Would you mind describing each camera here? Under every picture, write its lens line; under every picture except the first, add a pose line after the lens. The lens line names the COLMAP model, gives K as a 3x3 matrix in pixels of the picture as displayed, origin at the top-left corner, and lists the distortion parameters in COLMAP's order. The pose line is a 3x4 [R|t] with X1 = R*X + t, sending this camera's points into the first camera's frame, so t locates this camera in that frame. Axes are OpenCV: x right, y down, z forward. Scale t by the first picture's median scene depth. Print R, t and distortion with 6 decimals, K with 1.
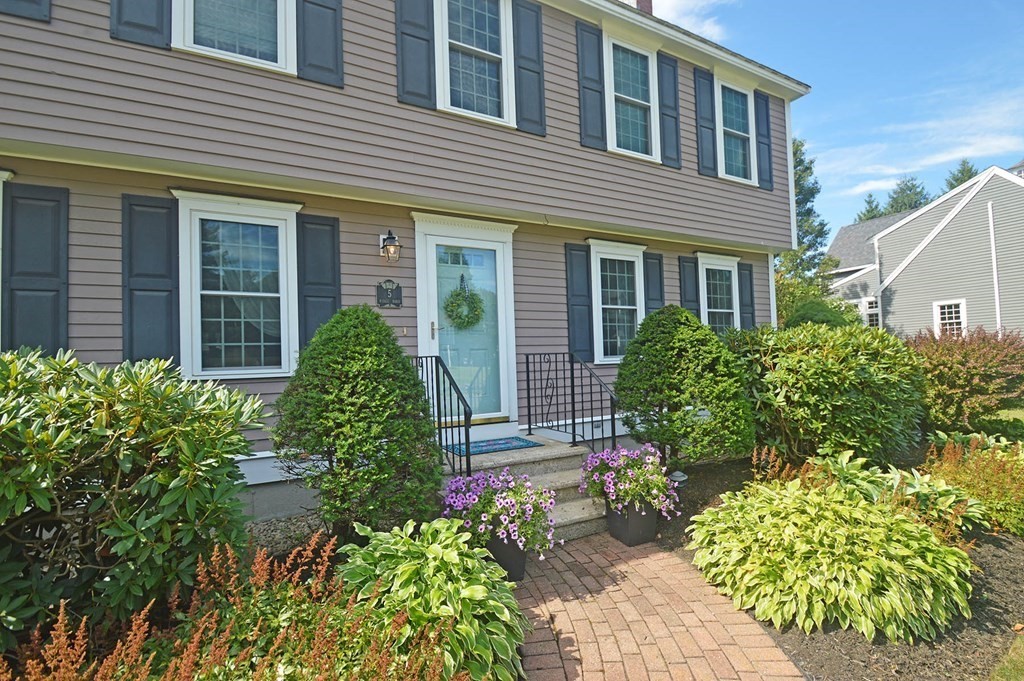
lens RADIAL K [[446.5, 0, 515.3], [0, 446.5, 341.2], [0, 0, 1]] dist [-0.005024, -0.001724]
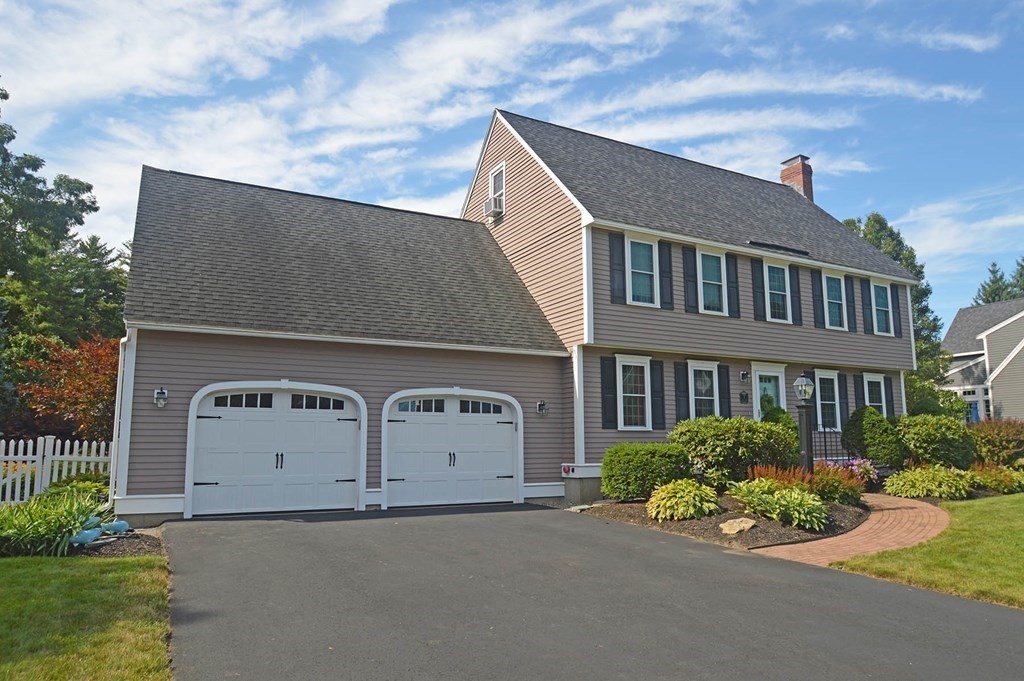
lens RADIAL K [[694.0, 0, 510.3], [0, 694.0, 345.2], [0, 0, 1]] dist [-0.004806, 0.002457]
pose [[0.999236, 0.026616, 0.028601, -1.389685], [-0.023627, 0.994686, -0.100203, 0.012946], [-0.031116, 0.099451, 0.994556, -2.224360]]
